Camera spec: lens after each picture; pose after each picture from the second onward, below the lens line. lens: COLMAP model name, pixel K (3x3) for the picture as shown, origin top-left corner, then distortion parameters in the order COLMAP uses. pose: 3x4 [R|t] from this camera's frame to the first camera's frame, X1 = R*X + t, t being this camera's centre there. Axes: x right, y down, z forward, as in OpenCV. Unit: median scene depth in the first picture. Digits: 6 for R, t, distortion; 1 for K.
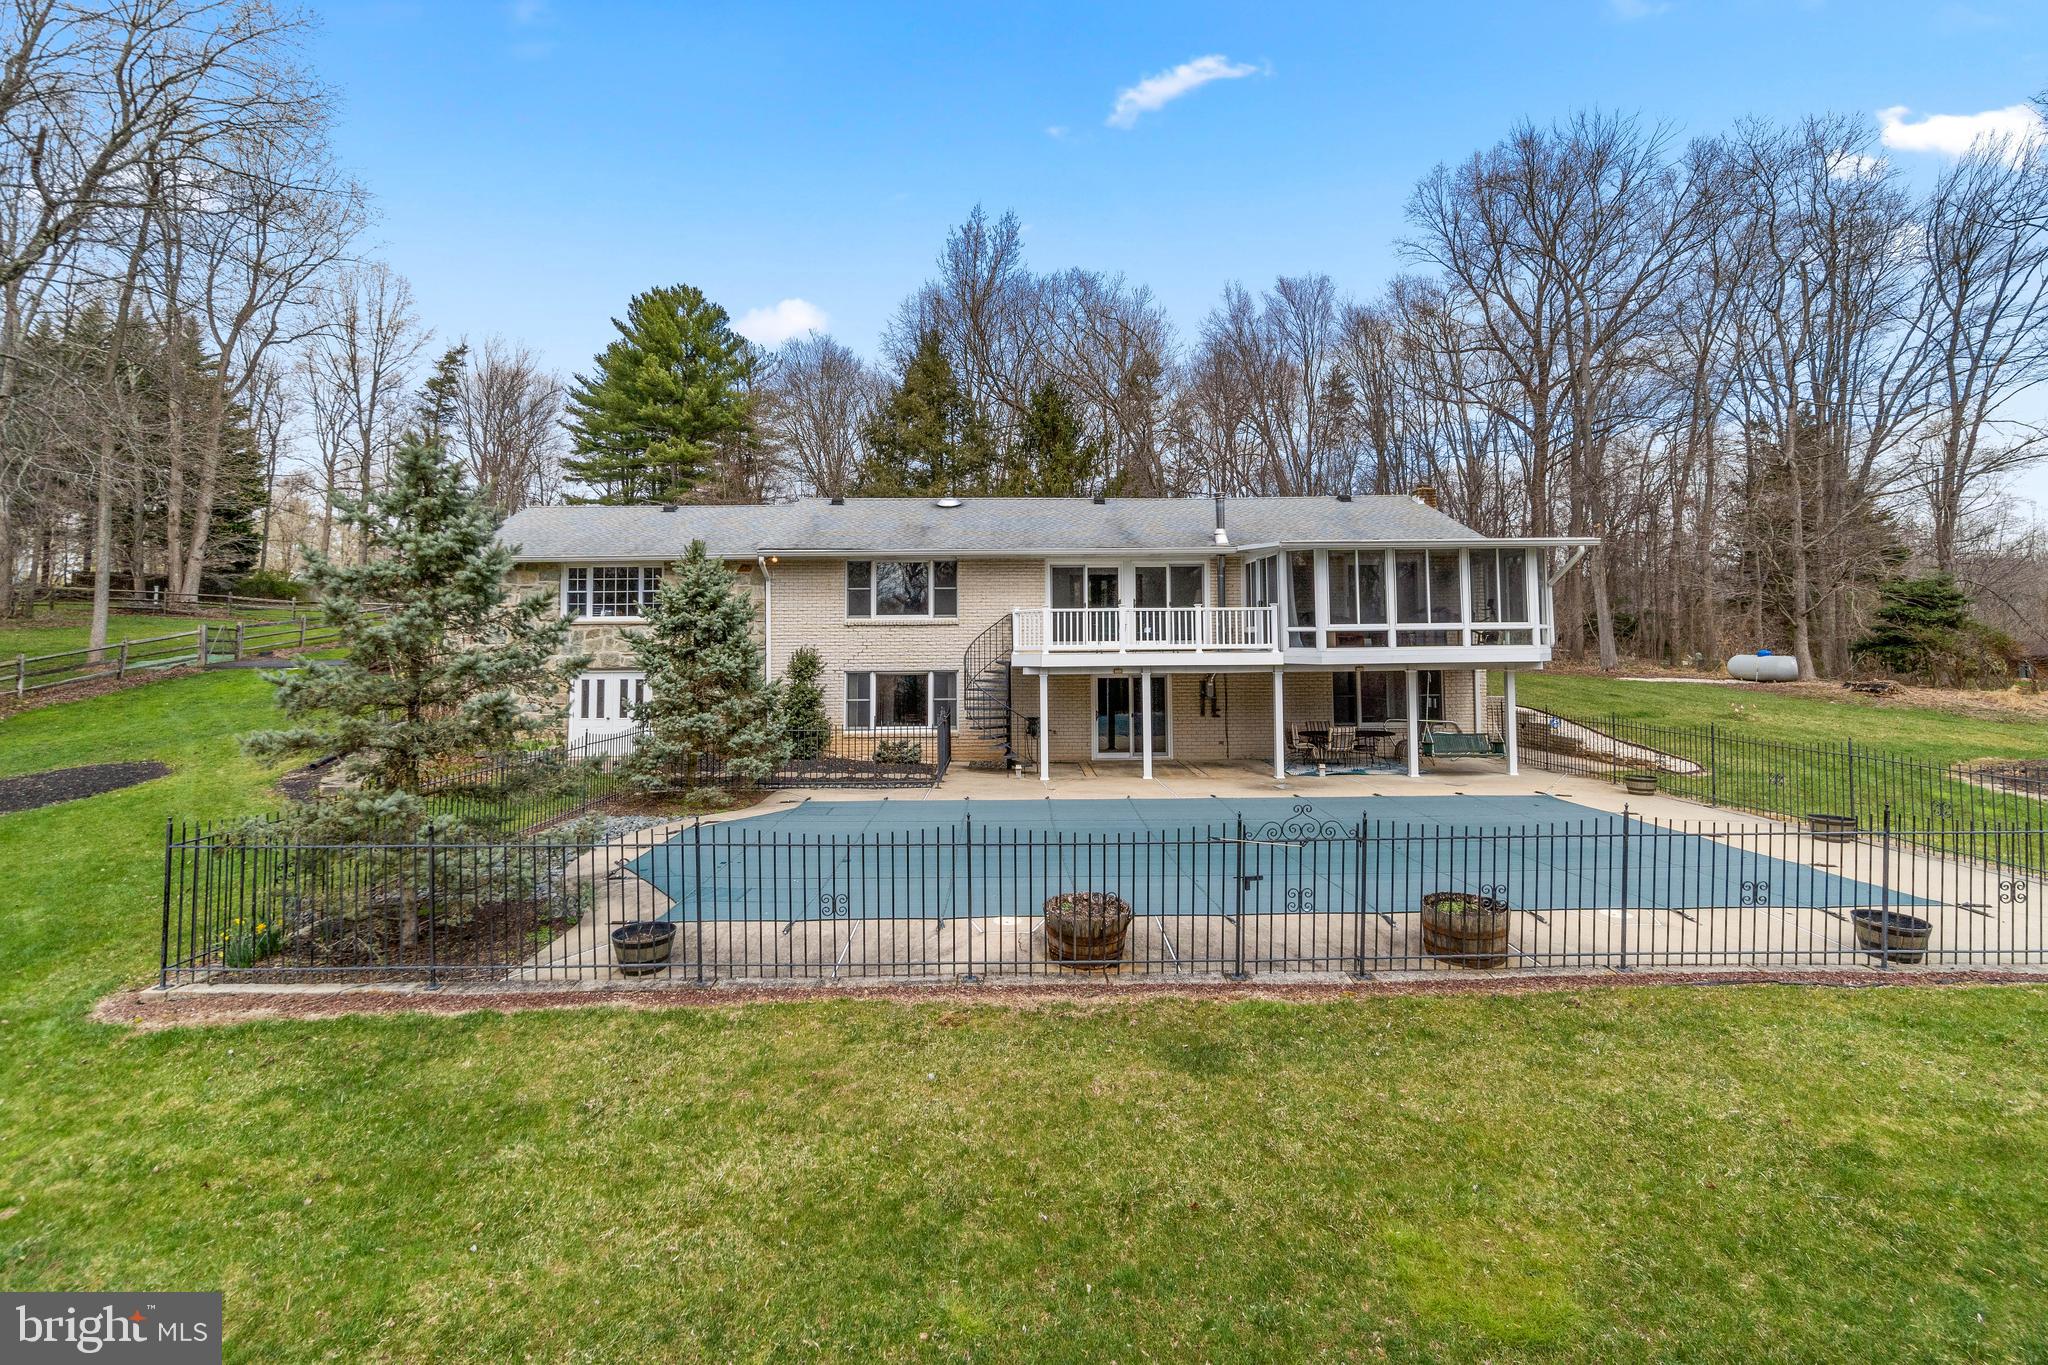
lens RADIAL K [[883.2, 0, 1032.8], [0, 883.2, 660.7], [0, 0, 1]] dist [-0.007365, 0.000544]
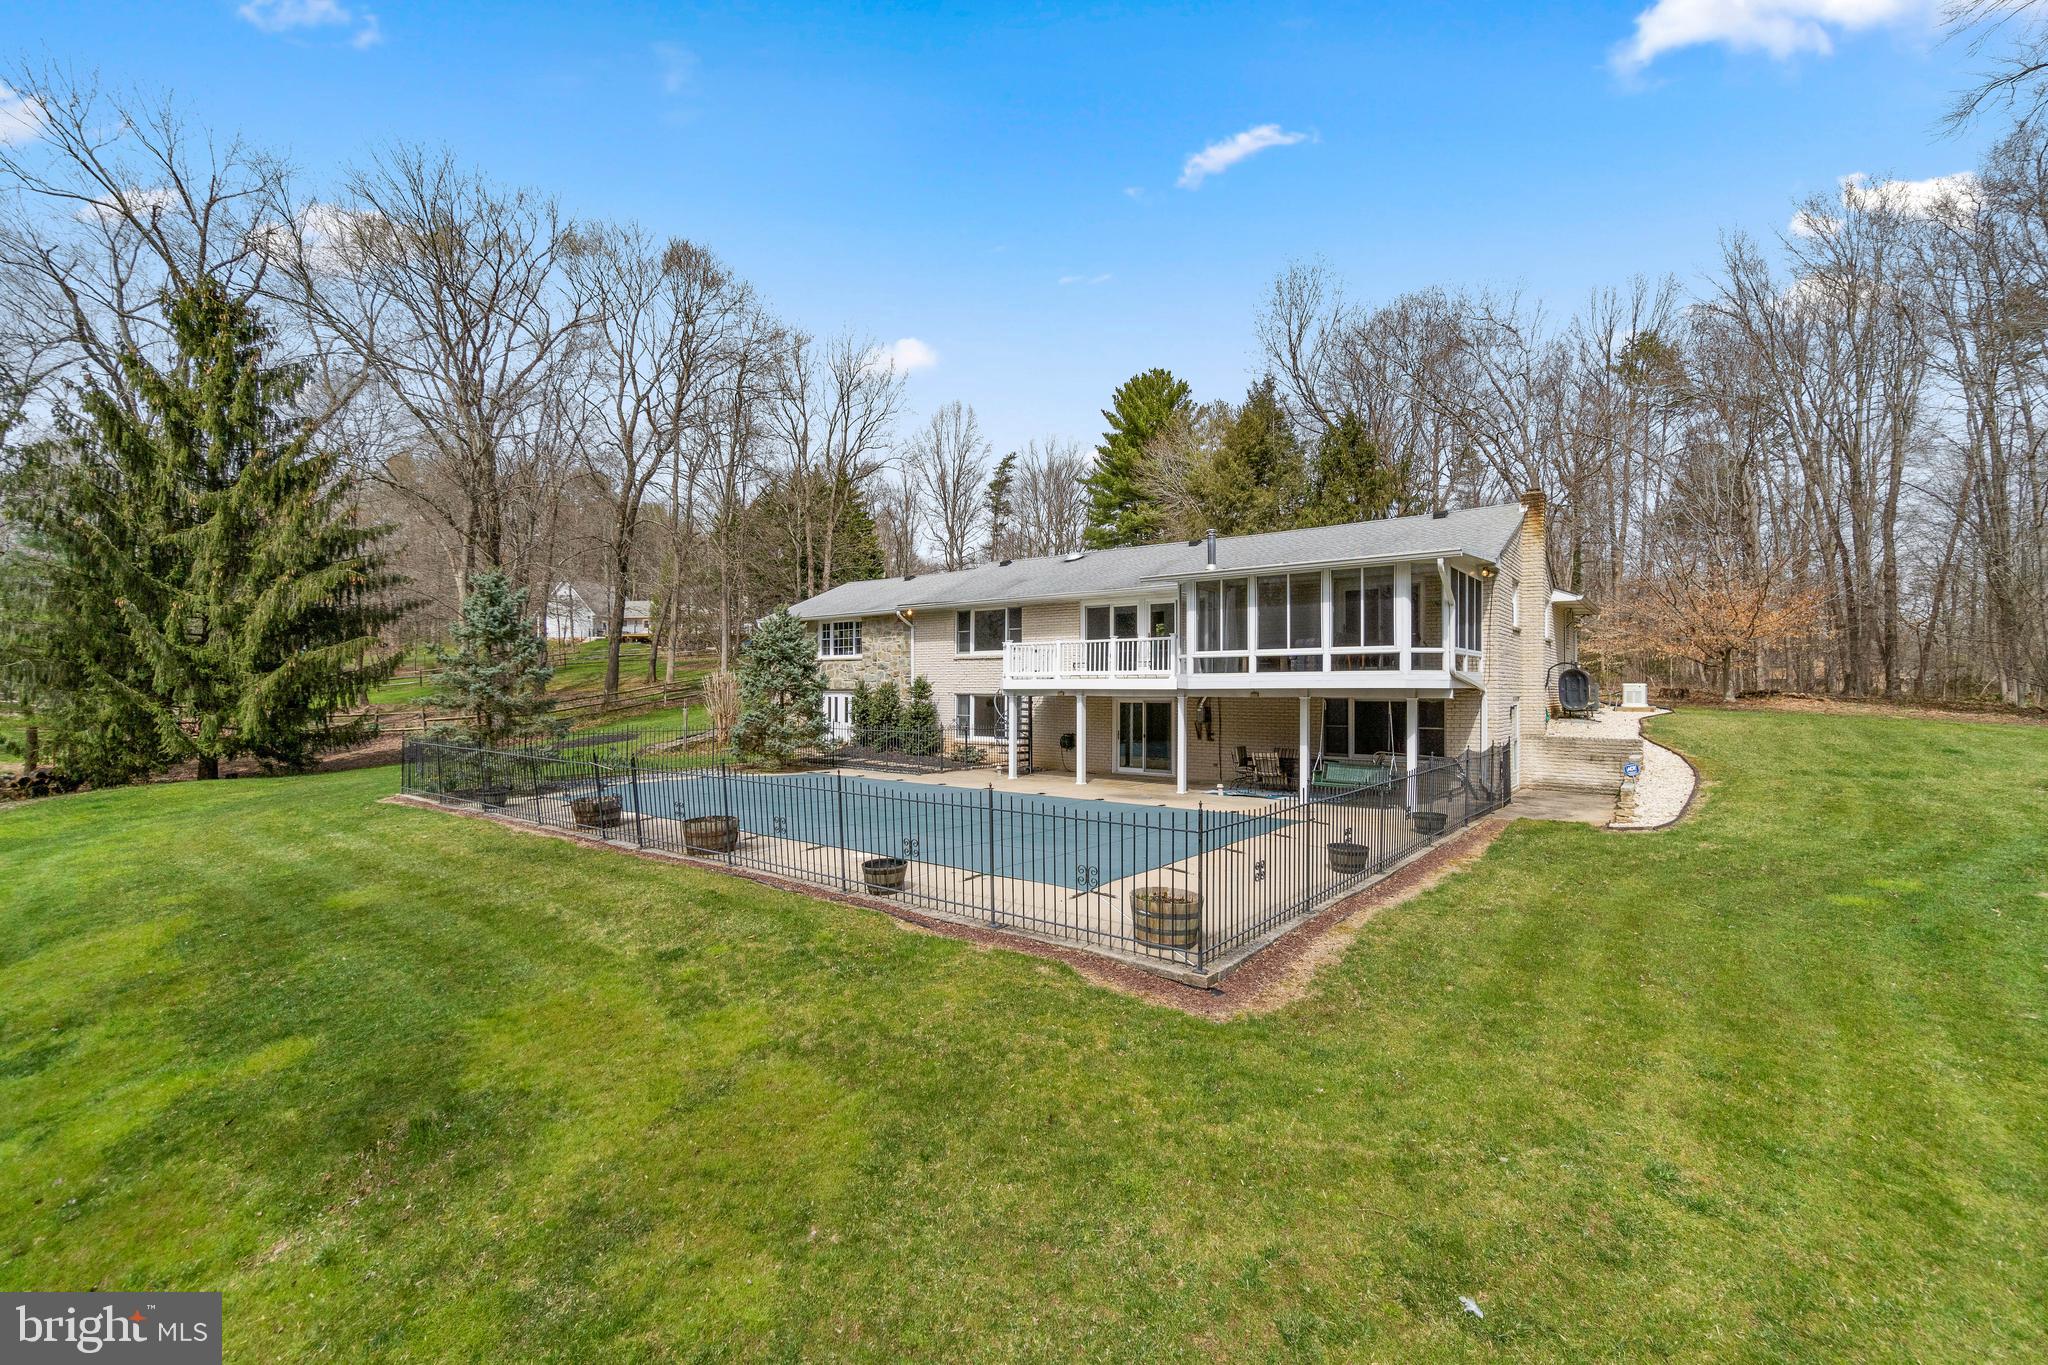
lens RADIAL K [[883.2, 0, 1024.7], [0, 883.2, 695.7], [0, 0, 1]] dist [-0.007365, 0.000544]
pose [[0.769785, 0.013172, -0.638167, 0.725156], [-0.019220, 0.999812, -0.002549, 0.017089], [0.638013, 0.014228, 0.769894, 0.034708]]
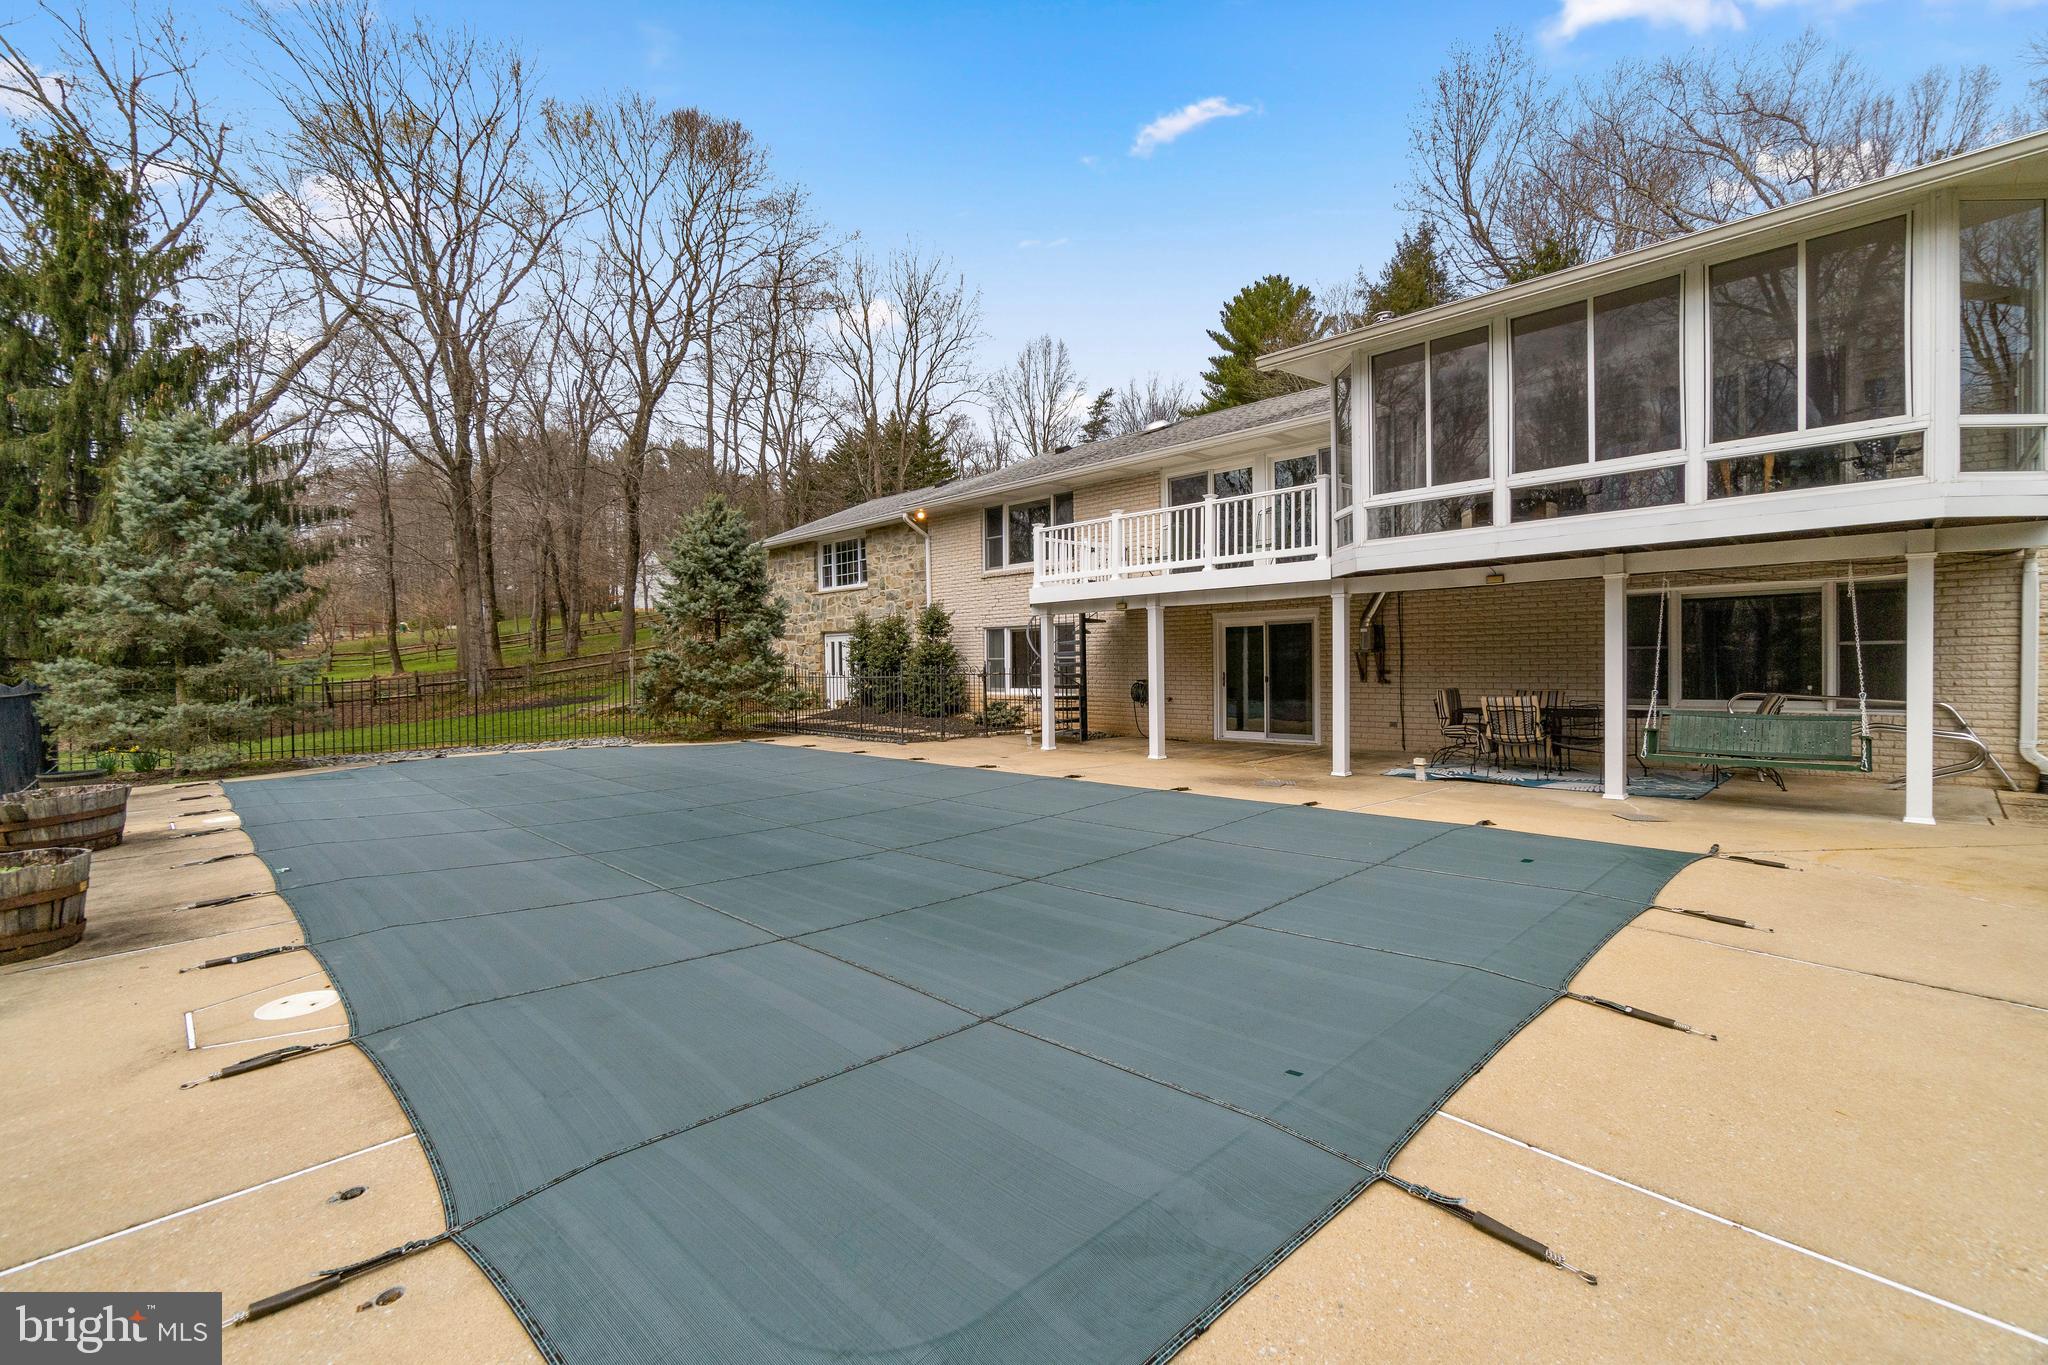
lens RADIAL K [[883.2, 0, 1015.4], [0, 883.2, 675.7], [0, 0, 1]] dist [-0.007365, 0.000544]
pose [[0.674993, 0.007455, -0.737786, 0.496362], [-0.003169, 0.999969, 0.007205, 0.056152], [0.737817, -0.002526, 0.674996, 0.395894]]
